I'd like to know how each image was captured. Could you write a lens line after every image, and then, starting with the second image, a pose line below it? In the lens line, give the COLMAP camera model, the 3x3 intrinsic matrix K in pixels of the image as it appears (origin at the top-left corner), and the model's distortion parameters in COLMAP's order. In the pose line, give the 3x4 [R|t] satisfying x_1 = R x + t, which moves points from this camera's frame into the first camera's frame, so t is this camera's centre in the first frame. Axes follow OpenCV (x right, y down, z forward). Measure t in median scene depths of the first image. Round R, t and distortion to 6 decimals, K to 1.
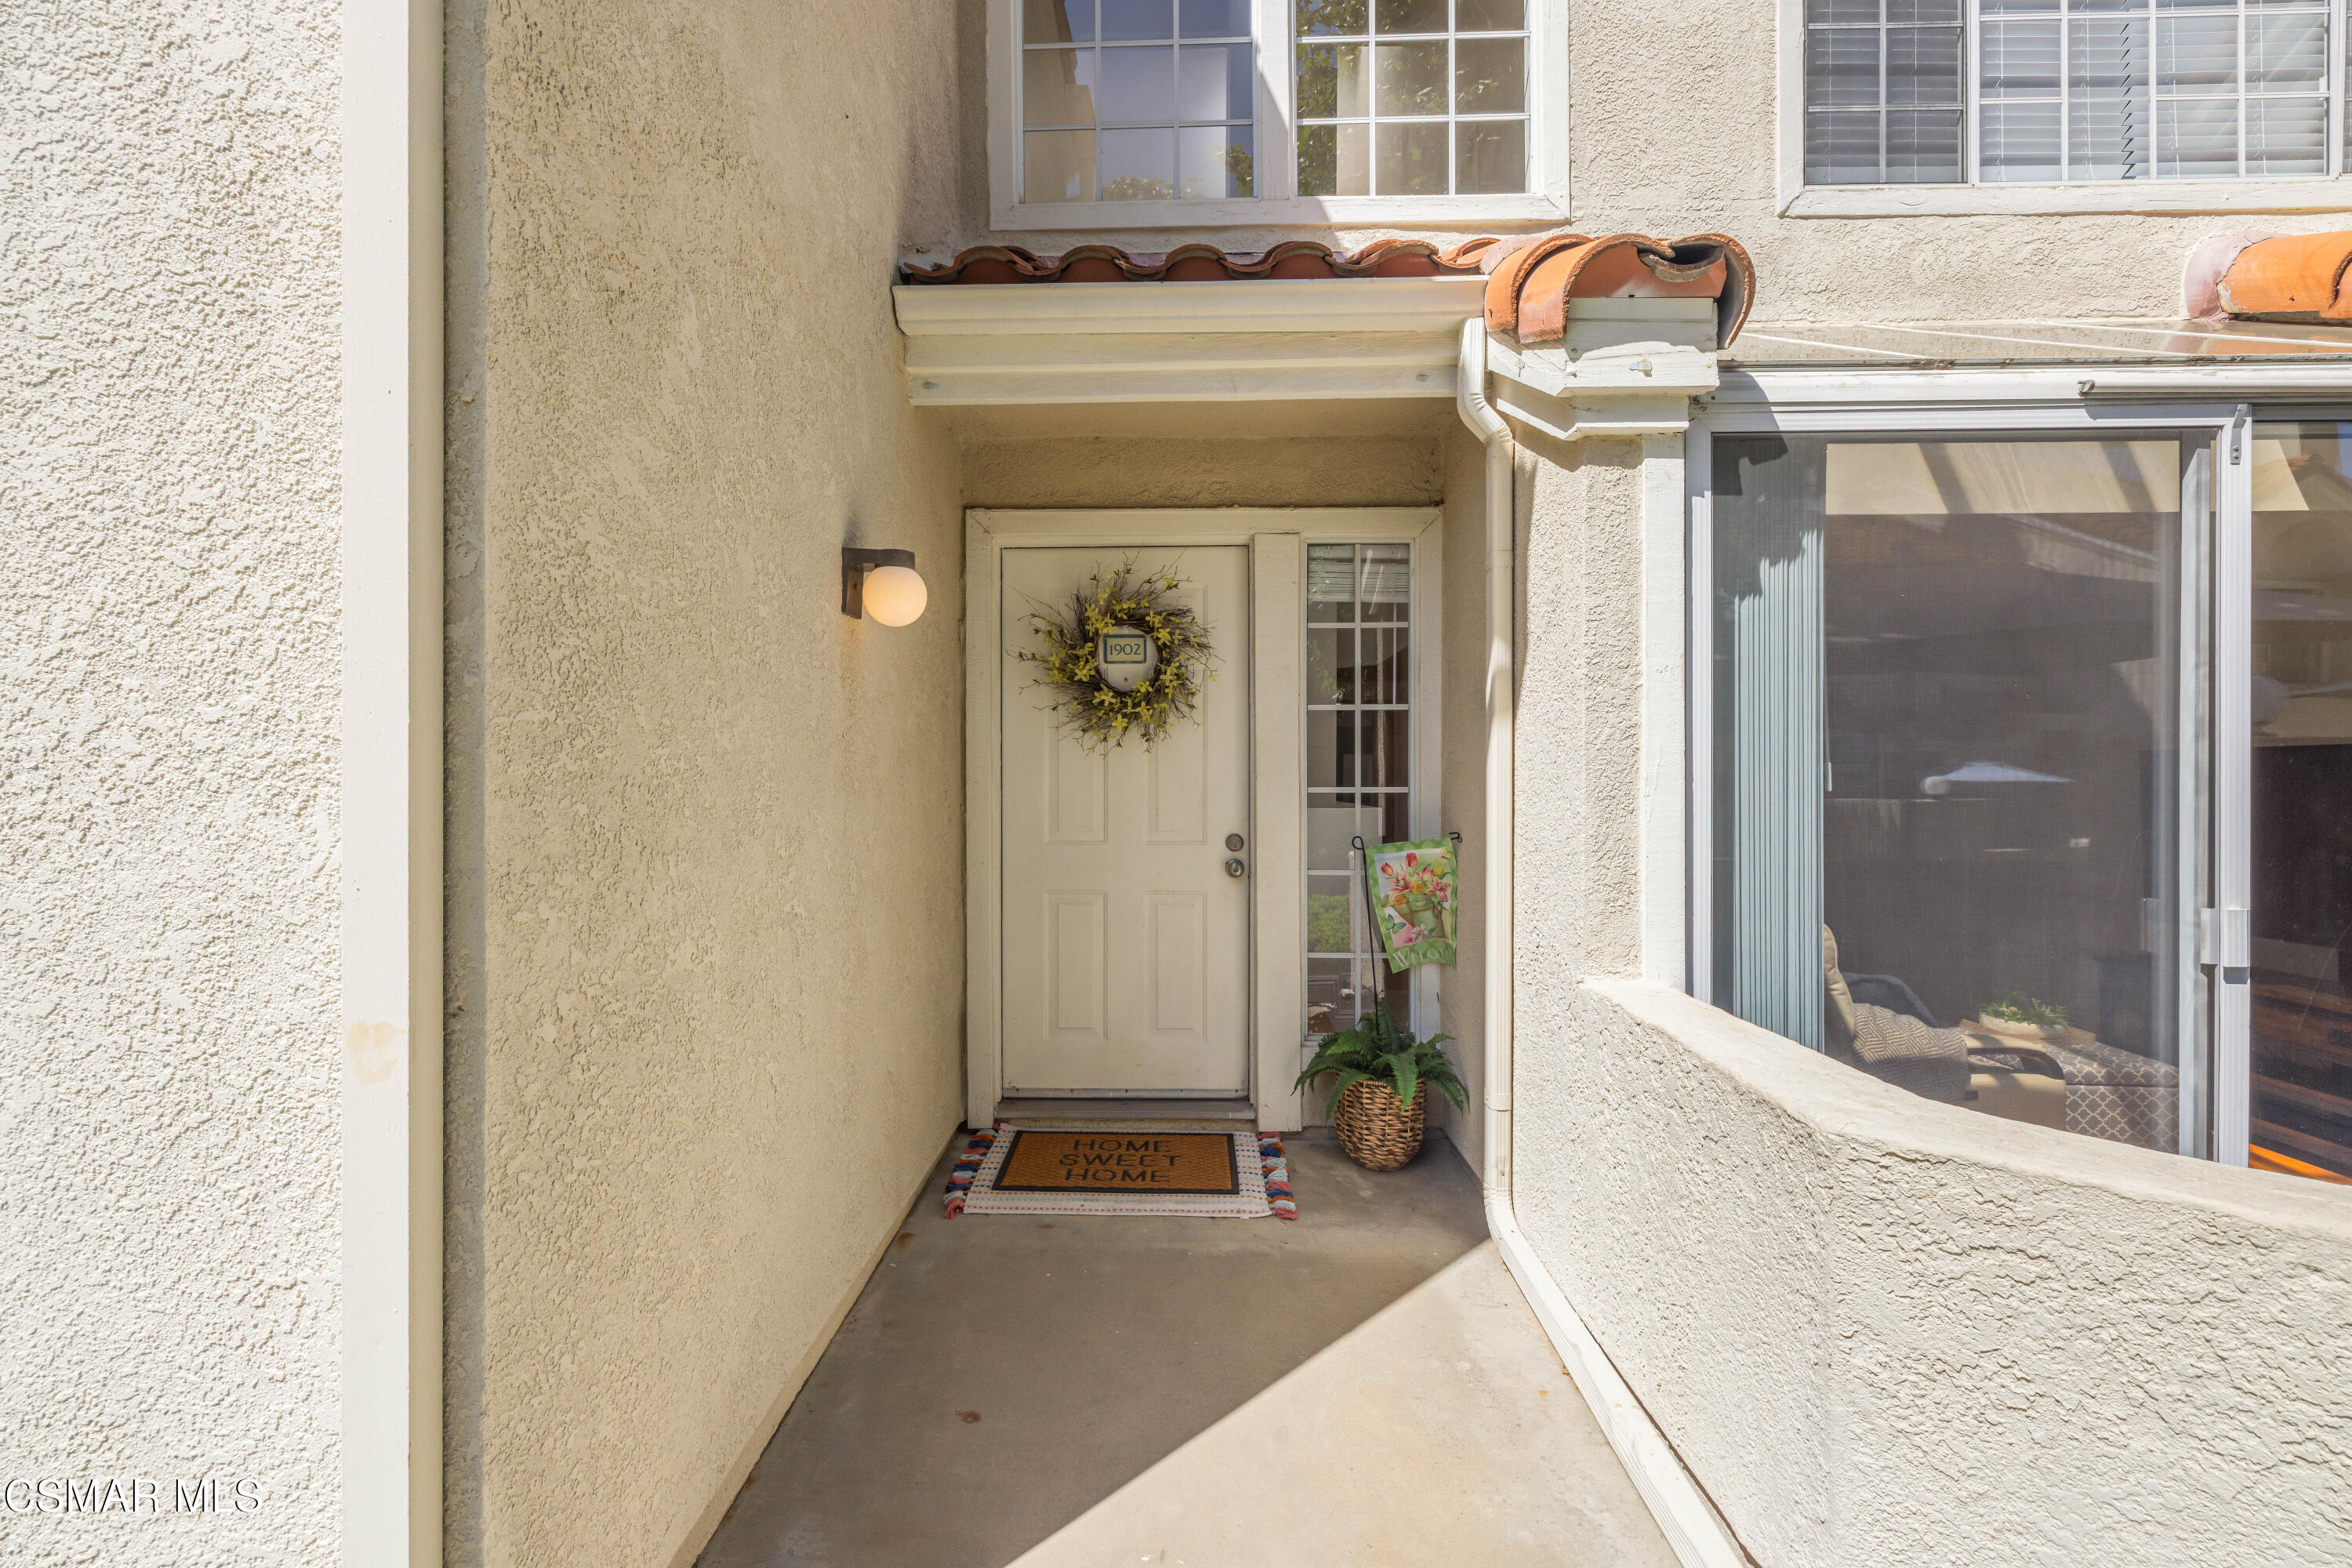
lens RADIAL K [[989.1, 0, 1168.7], [0, 989.1, 773.6], [0, 0, 1]] dist [0.000841, 0.000396]
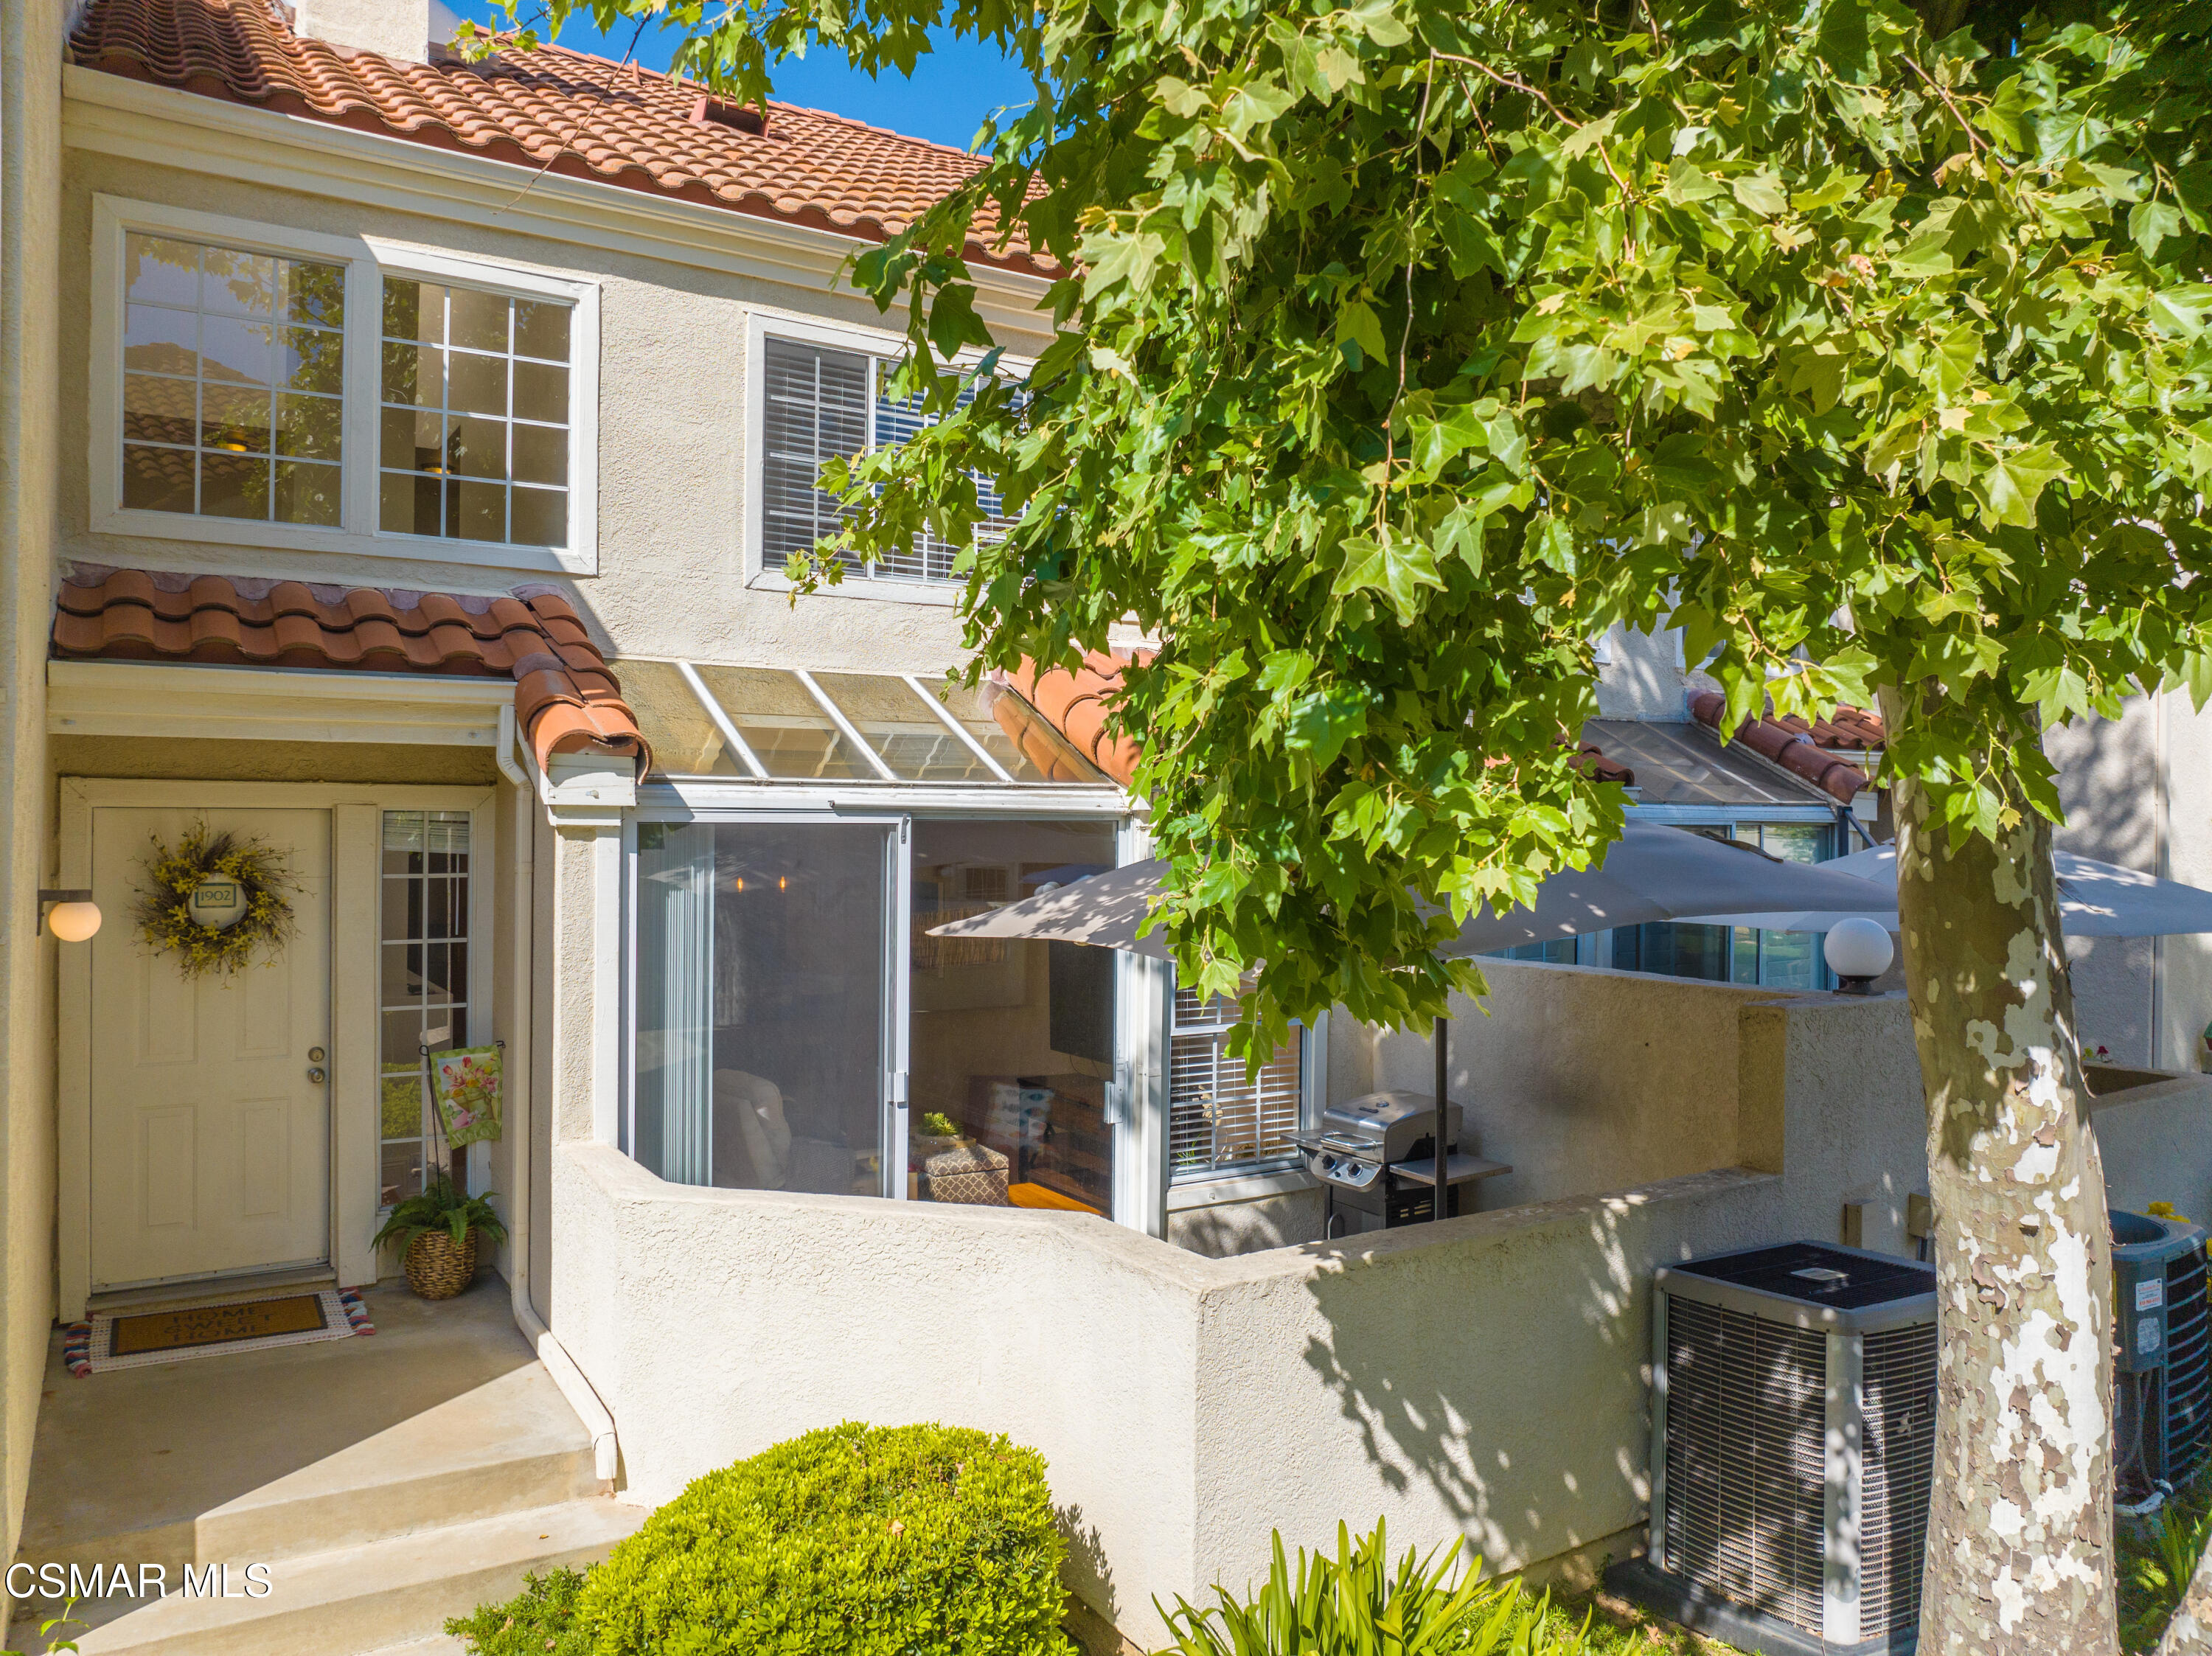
lens RADIAL K [[1571.6, 0, 1111.7], [0, 1571.6, 819.2], [0, 0, 1]] dist [-0.035111, -0.001795]
pose [[0.830792, 0.009373, 0.556505, -0.196950], [-0.009667, 0.999950, -0.002411, -0.235367], [-0.556500, -0.003377, 0.830841, -1.178103]]
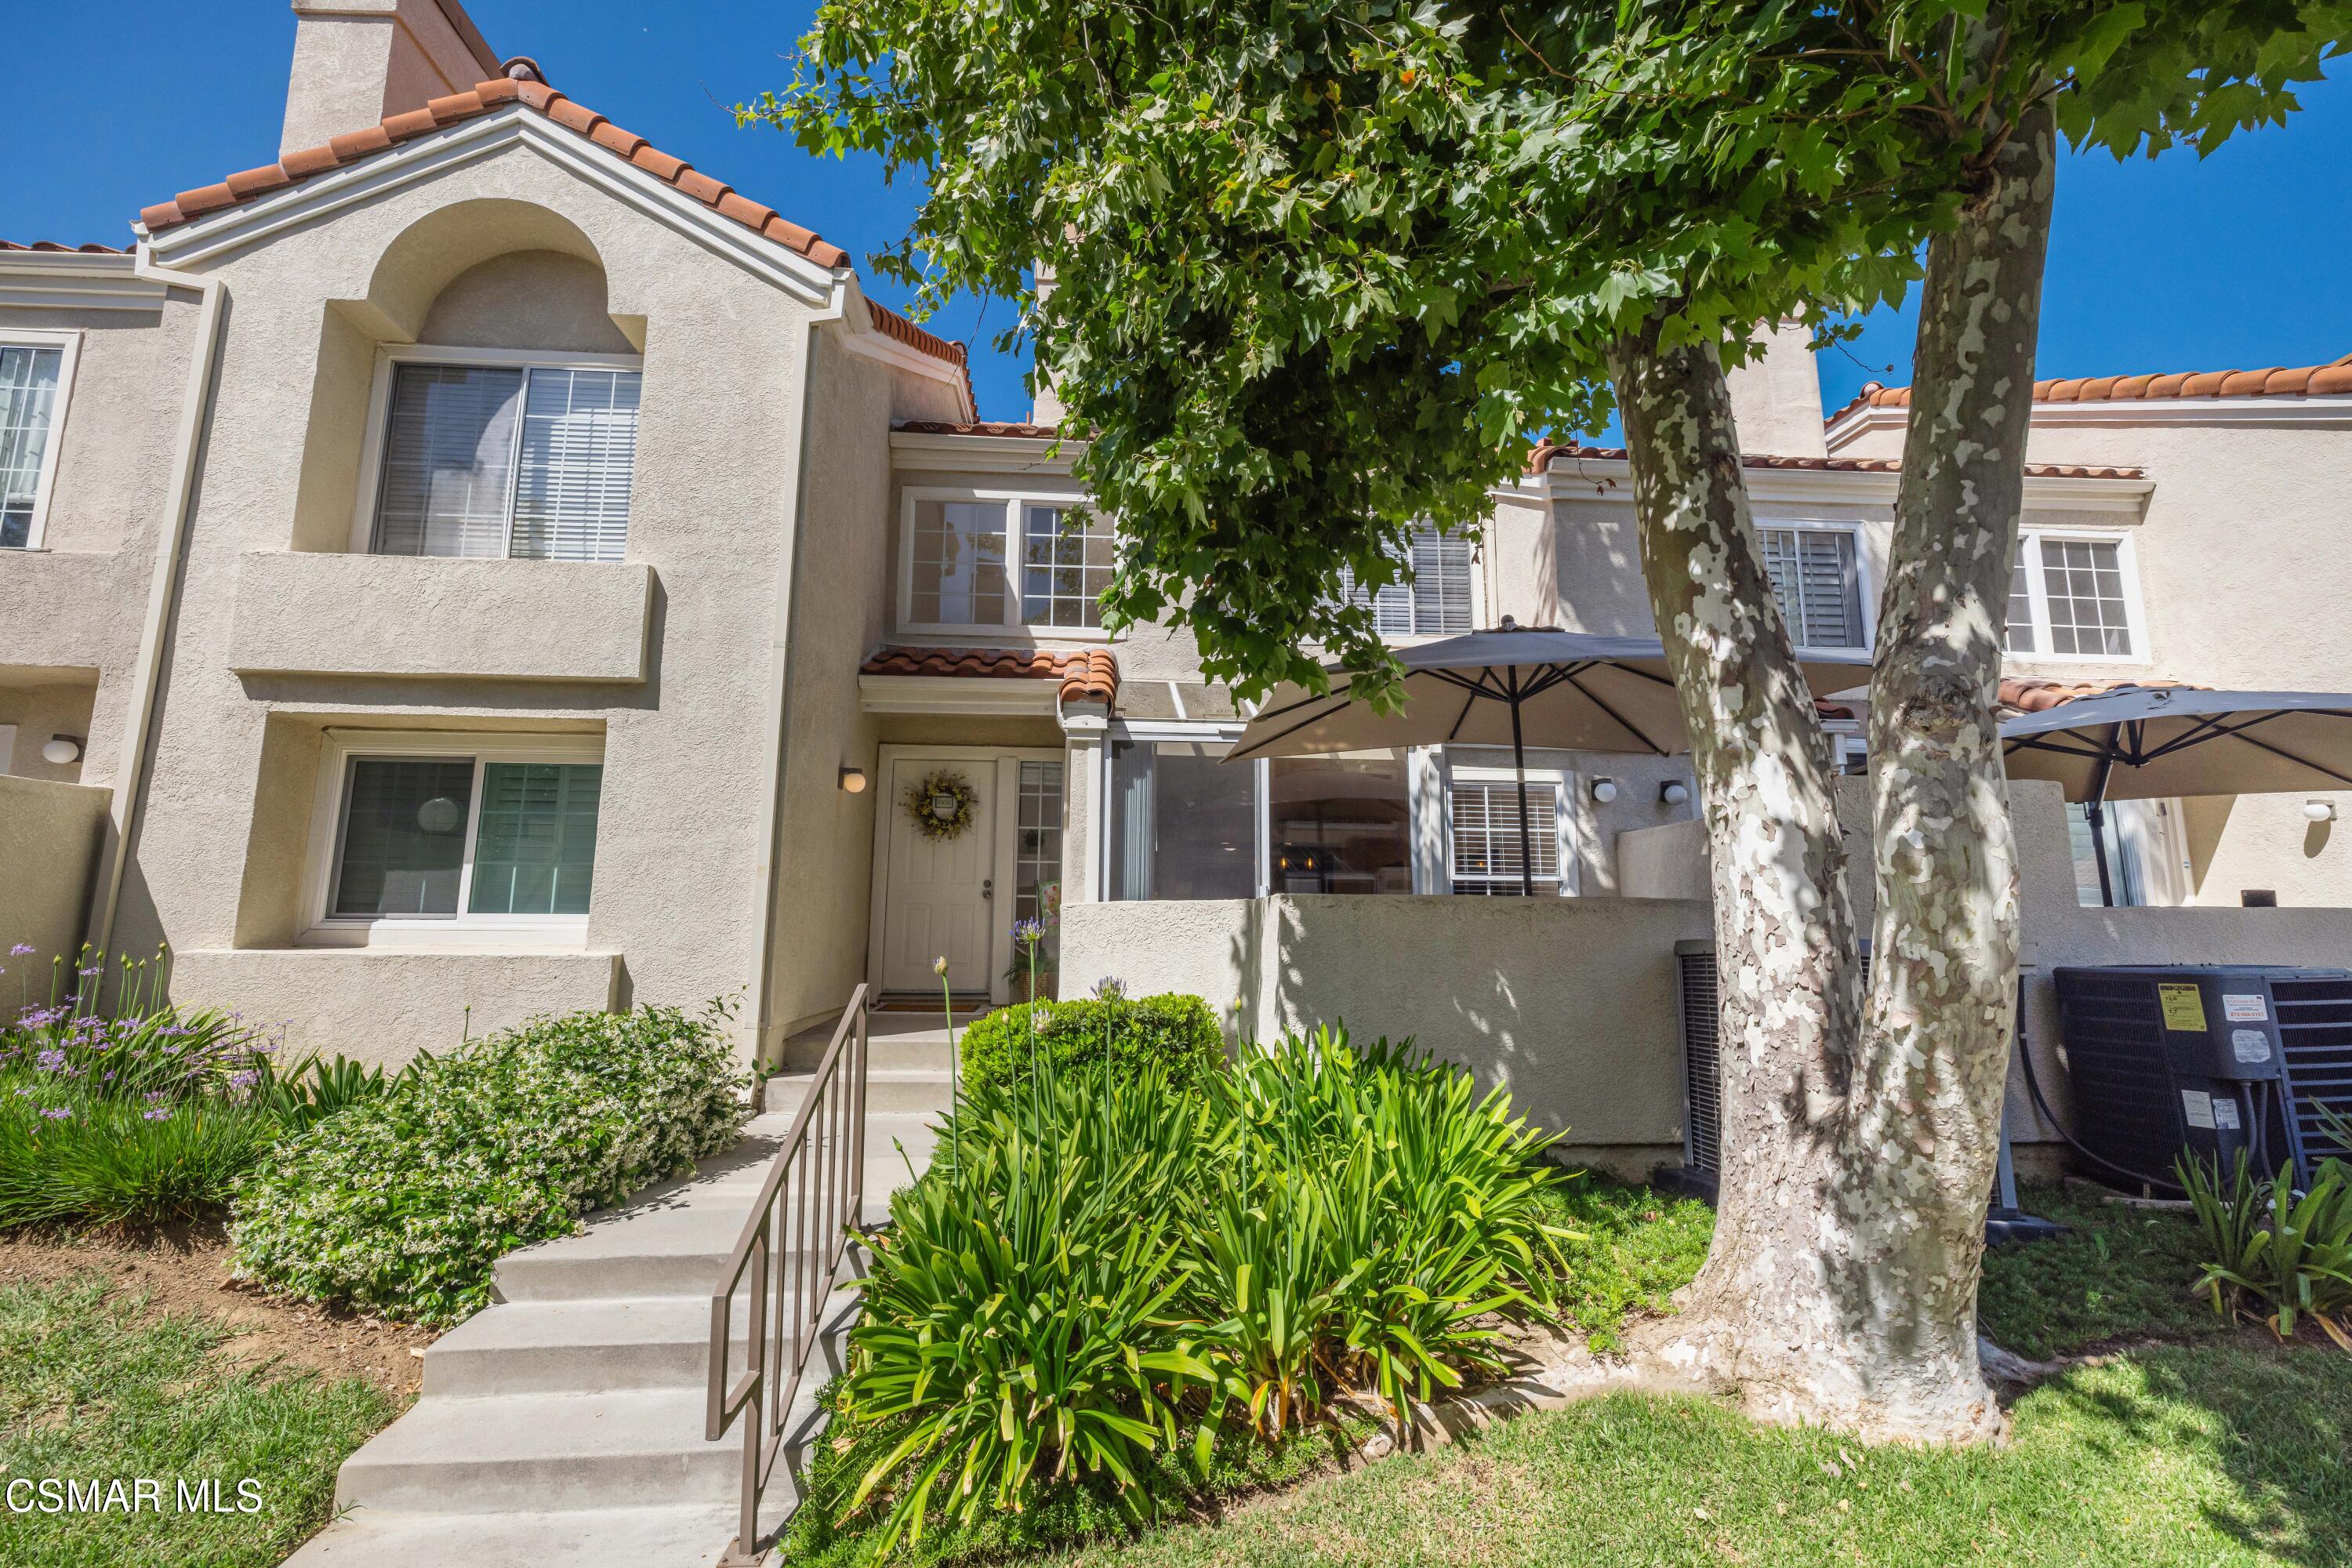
lens RADIAL K [[989.1, 0, 1168.7], [0, 989.1, 773.6], [0, 0, 1]] dist [0.000841, 0.000396]
pose [[0.995369, 0.023851, 0.093121, 0.289733], [-0.008523, 0.986812, -0.161648, 0.200634], [-0.095748, 0.160106, 0.982445, -1.508263]]
